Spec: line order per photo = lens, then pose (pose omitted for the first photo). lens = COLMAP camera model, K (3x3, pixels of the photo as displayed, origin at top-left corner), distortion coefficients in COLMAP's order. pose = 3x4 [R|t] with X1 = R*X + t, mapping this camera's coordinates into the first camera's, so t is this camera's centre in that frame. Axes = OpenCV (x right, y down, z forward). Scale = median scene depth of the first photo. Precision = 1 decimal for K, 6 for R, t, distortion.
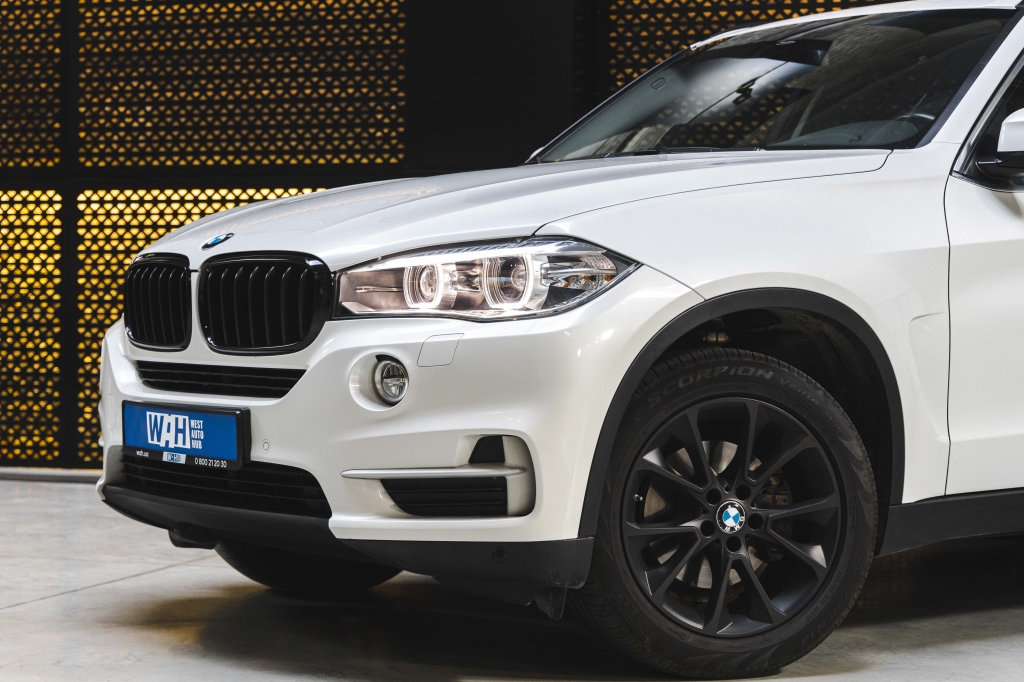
lens RADIAL K [[2088.0, 0, 511.4], [0, 2088.0, 342.7], [0, 0, 1]] dist [-0.003196, 0.000000]
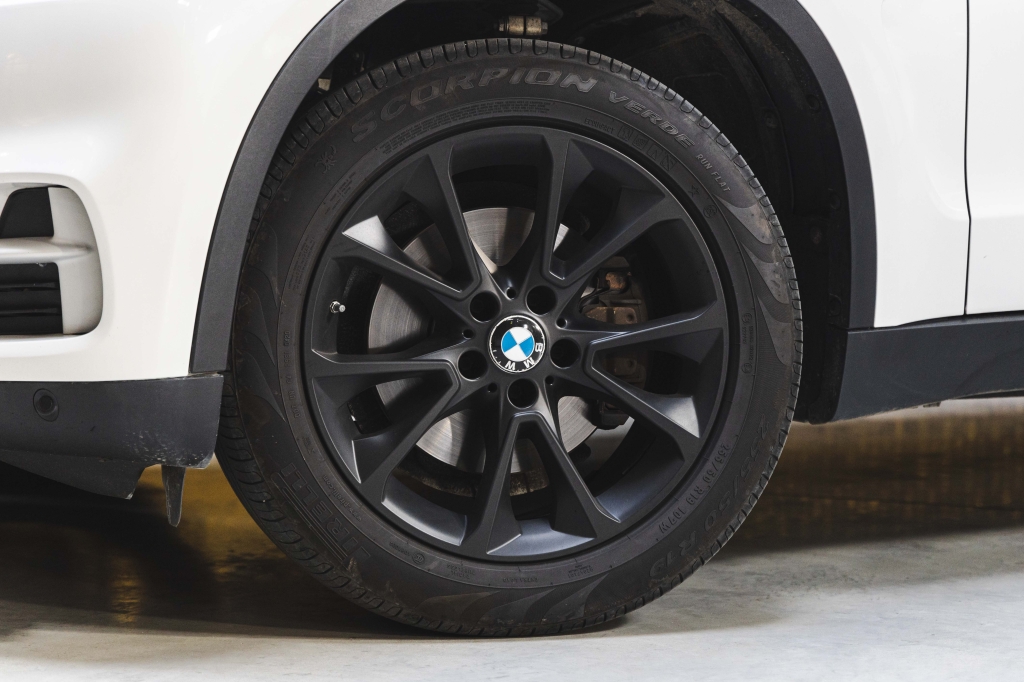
lens RADIAL K [[2604.6, 0, 512.7], [0, 2604.6, 338.2], [0, 0, 1]] dist [0.073956, 0.000000]
pose [[0.993863, 0.004615, -0.110517, 0.179395], [0.001787, 0.998329, 0.057758, 0.042168], [0.110599, -0.057601, 0.992194, 0.317957]]
